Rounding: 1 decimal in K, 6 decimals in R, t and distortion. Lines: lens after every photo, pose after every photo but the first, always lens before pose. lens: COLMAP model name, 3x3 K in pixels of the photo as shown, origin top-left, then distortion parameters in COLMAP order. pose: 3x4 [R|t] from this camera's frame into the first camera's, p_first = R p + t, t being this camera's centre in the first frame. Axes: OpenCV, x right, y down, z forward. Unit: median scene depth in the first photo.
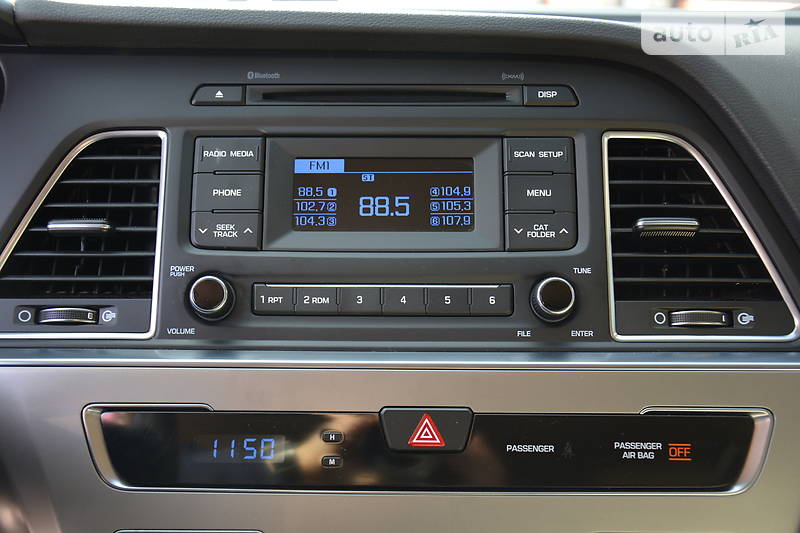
lens RADIAL K [[1059.8, 0, 395.0], [0, 1059.8, 274.6], [0, 0, 1]] dist [0.070260, 0.000000]
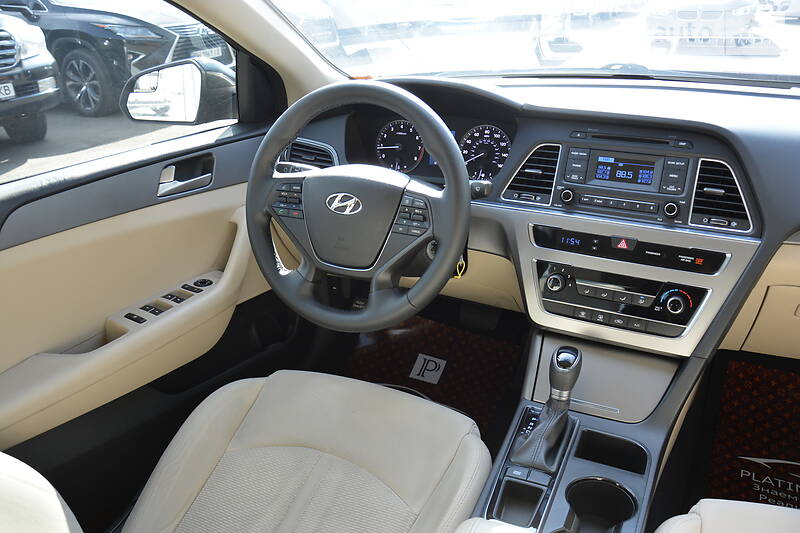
lens RADIAL K [[626.9, 0, 398.7], [0, 626.9, 281.2], [0, 0, 1]] dist [-0.145748, 0.083977]
pose [[0.872776, 0.171339, -0.457061, 0.307834], [-0.076586, 0.972839, 0.218446, -0.106526], [0.482075, -0.155650, 0.862193, -1.016600]]
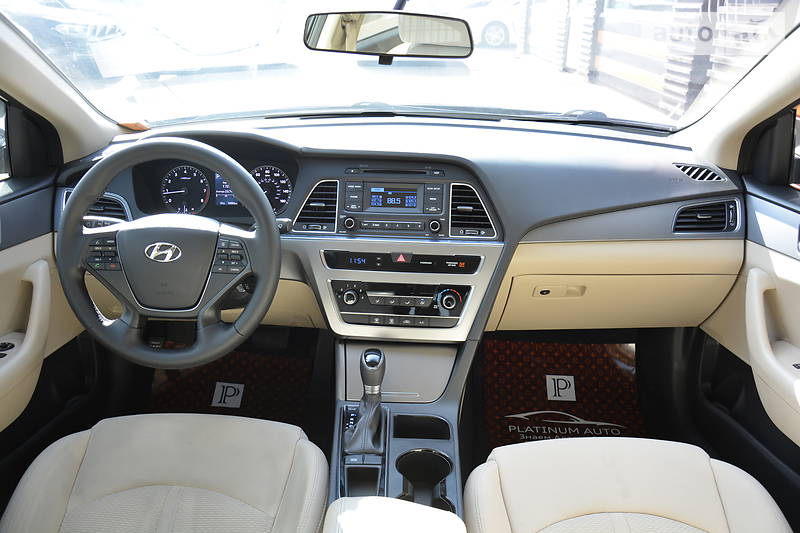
lens RADIAL K [[626.9, 0, 396.3], [0, 626.9, 276.1], [0, 0, 1]] dist [-0.145748, 0.083977]
pose [[0.996985, 0.032396, -0.070505, 0.175424], [-0.020573, 0.986515, 0.162374, -0.170695], [0.074815, -0.160434, 0.984207, -1.351009]]
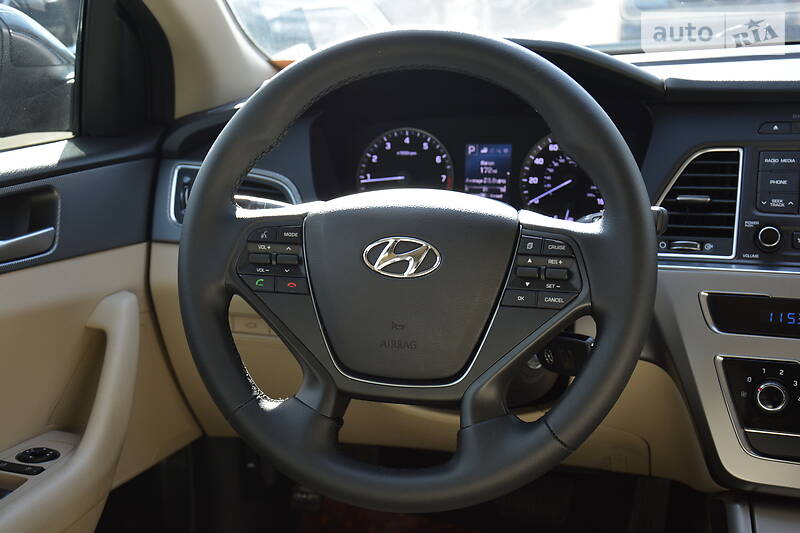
lens RADIAL K [[1126.3, 0, 399.7], [0, 1126.3, 279.9], [0, 0, 1]] dist [0.140671, 0.000000]
pose [[0.952069, 0.049460, -0.301858, -0.179850], [-0.043661, 0.998710, 0.025934, 0.070089], [0.302751, -0.011511, 0.953000, -1.105526]]
